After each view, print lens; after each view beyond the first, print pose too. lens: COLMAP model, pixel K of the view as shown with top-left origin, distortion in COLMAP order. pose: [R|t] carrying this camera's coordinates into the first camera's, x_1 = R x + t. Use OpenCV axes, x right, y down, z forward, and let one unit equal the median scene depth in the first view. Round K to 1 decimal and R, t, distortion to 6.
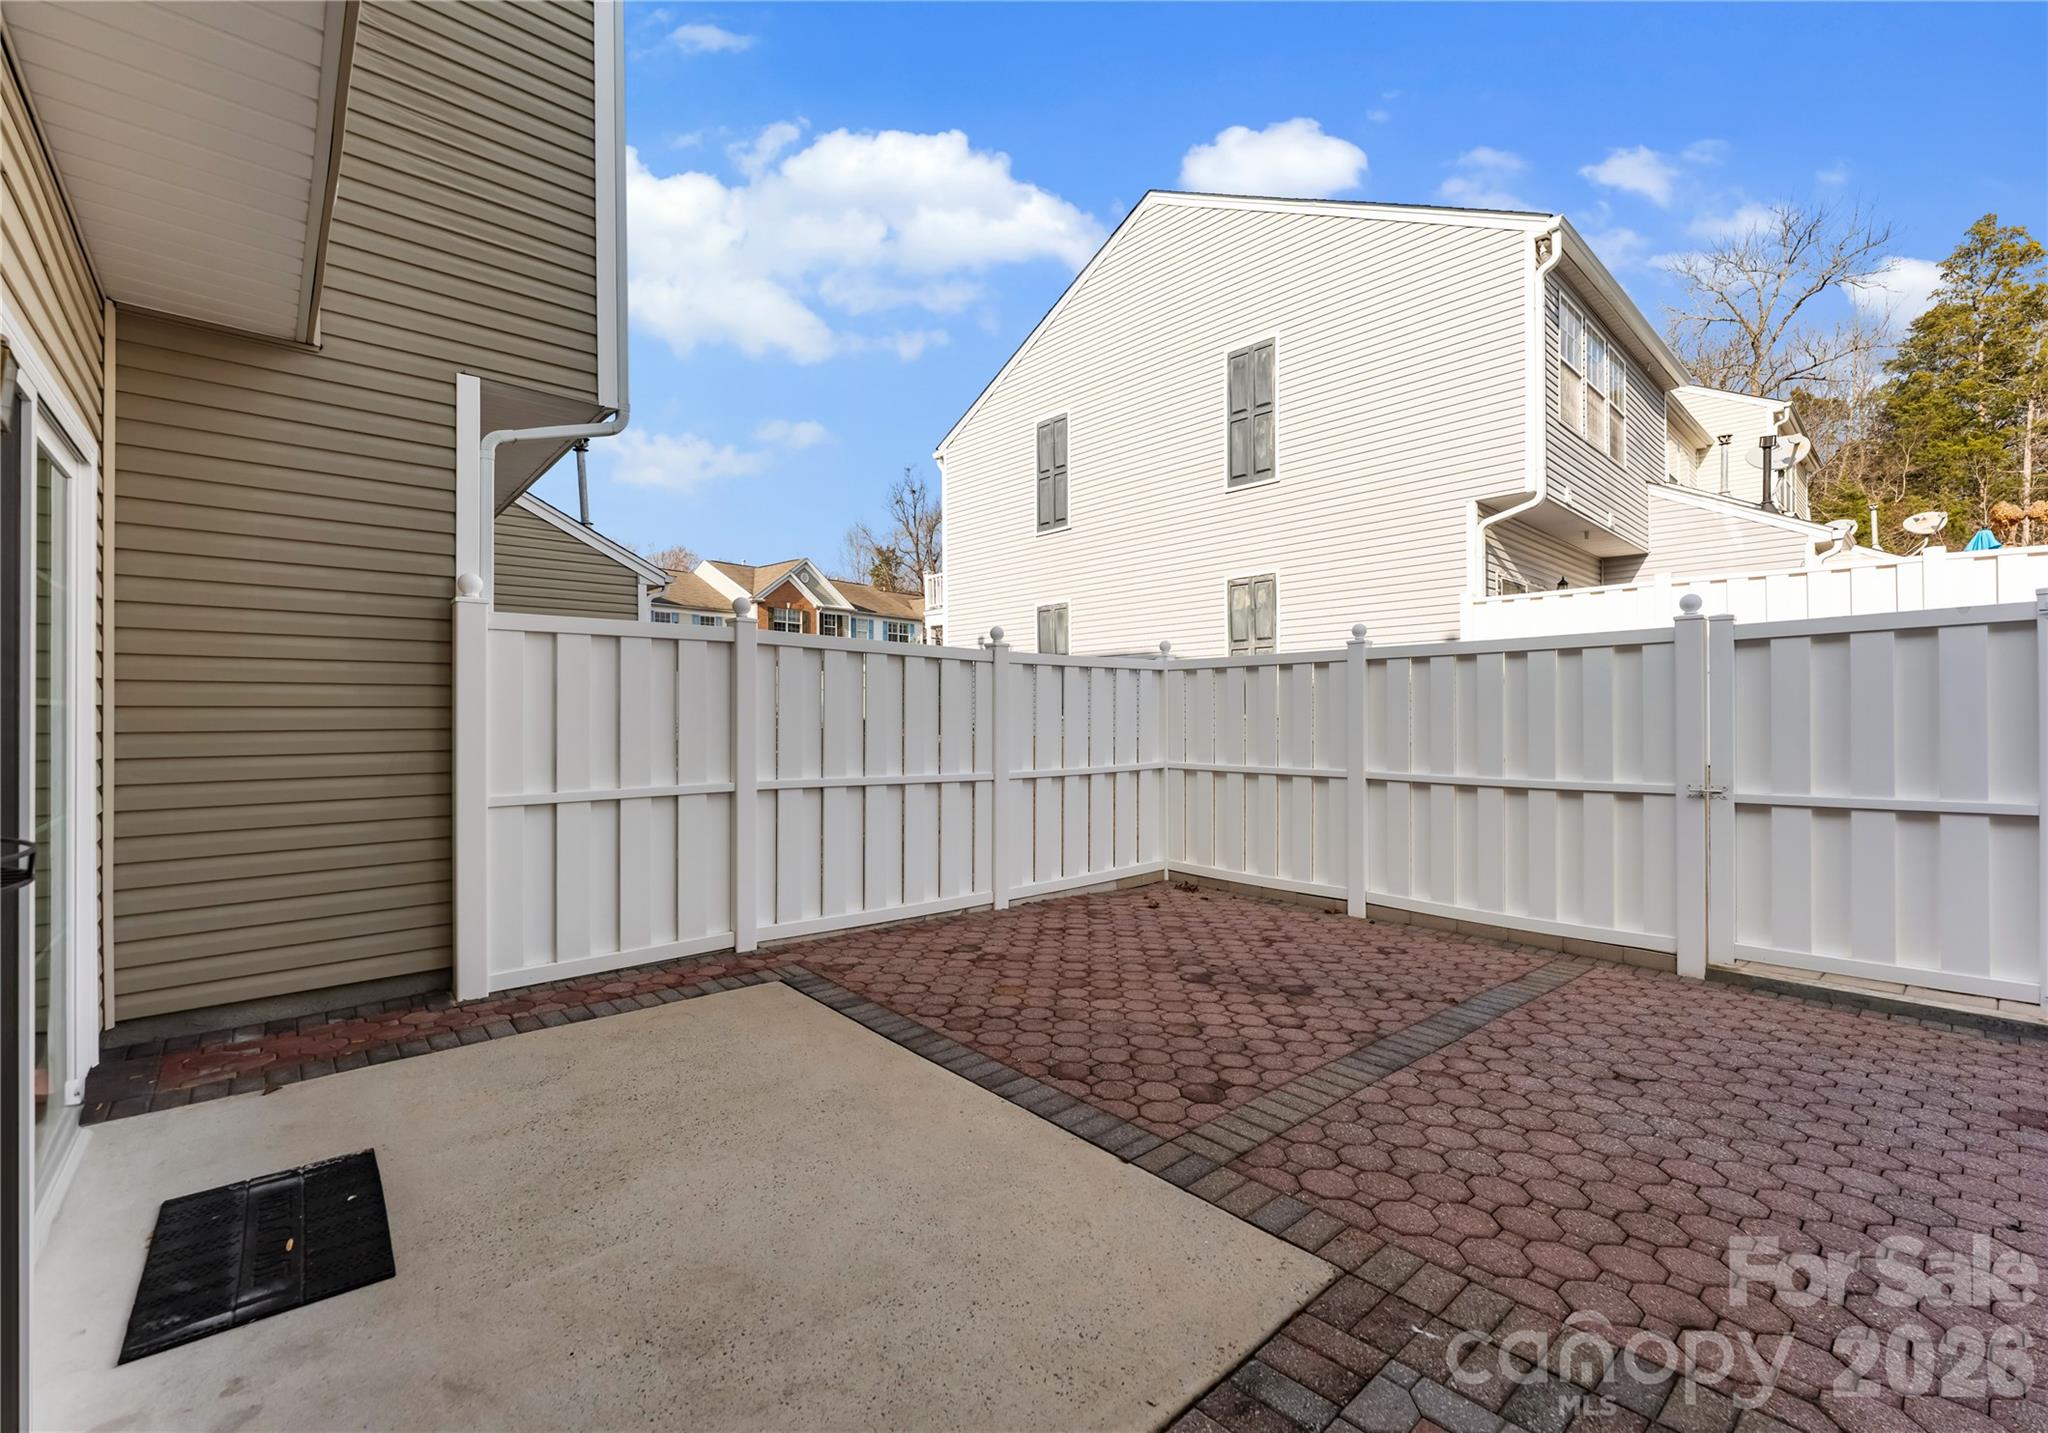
lens RADIAL K [[866.9, 0, 1022.8], [0, 866.9, 714.9], [0, 0, 1]] dist [-0.001403, -0.000531]
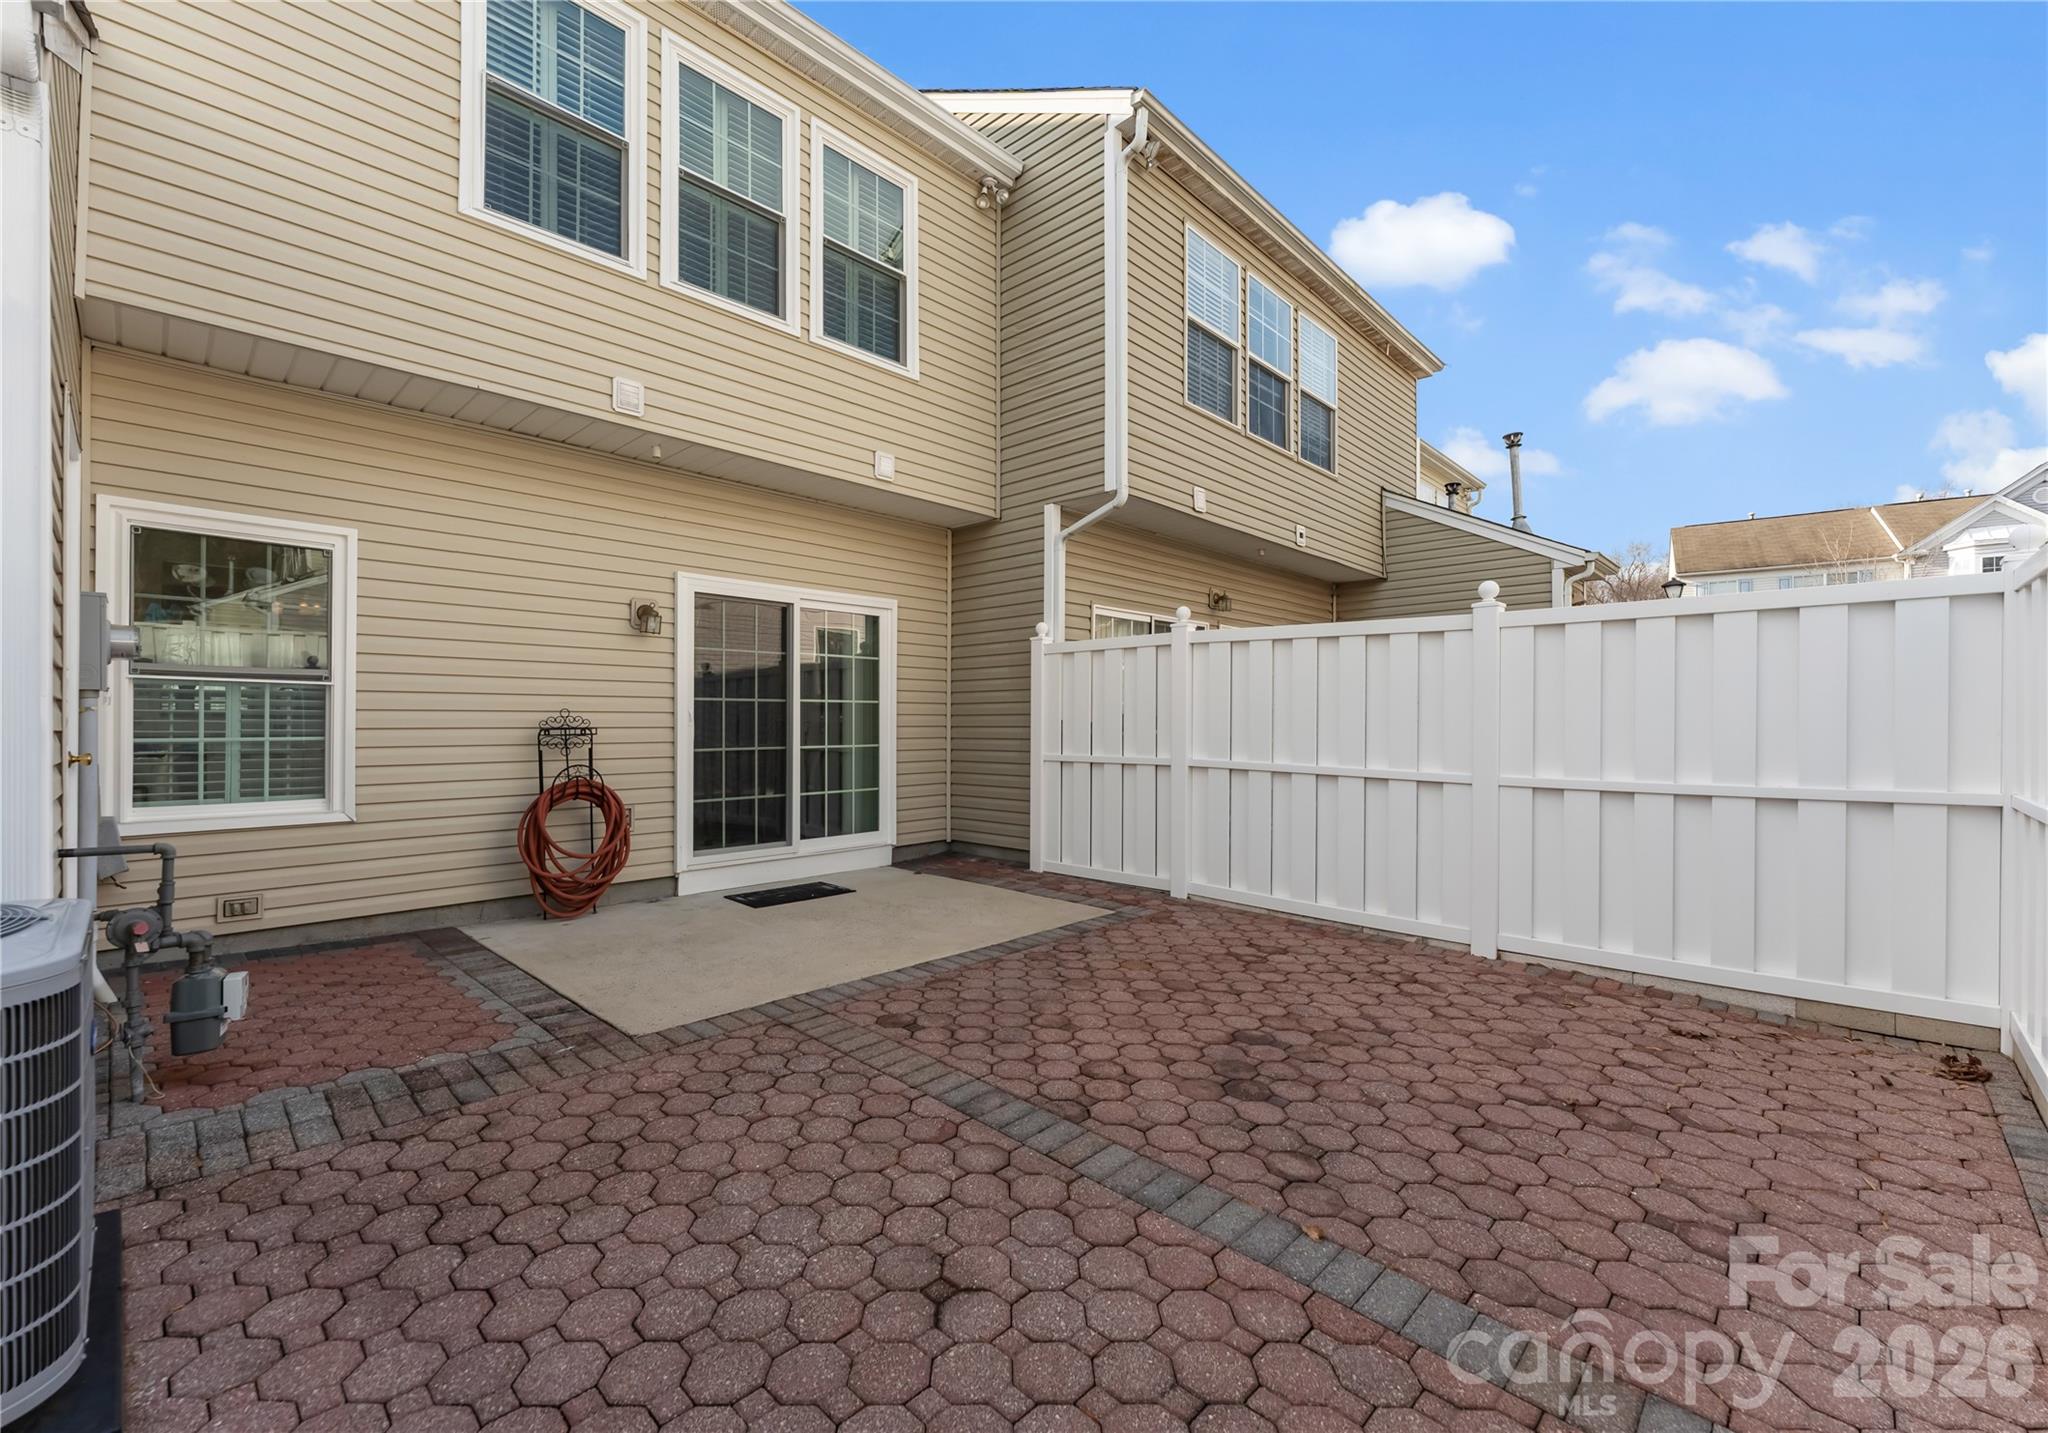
lens RADIAL K [[866.9, 0, 1028.5], [0, 866.9, 728.3], [0, 0, 1]] dist [-0.001403, -0.000531]
pose [[0.083461, 0.009622, -0.996465, 1.172304], [0.000735, 0.999953, 0.009718, 0.030637], [0.996511, -0.001544, 0.083450, 0.922846]]
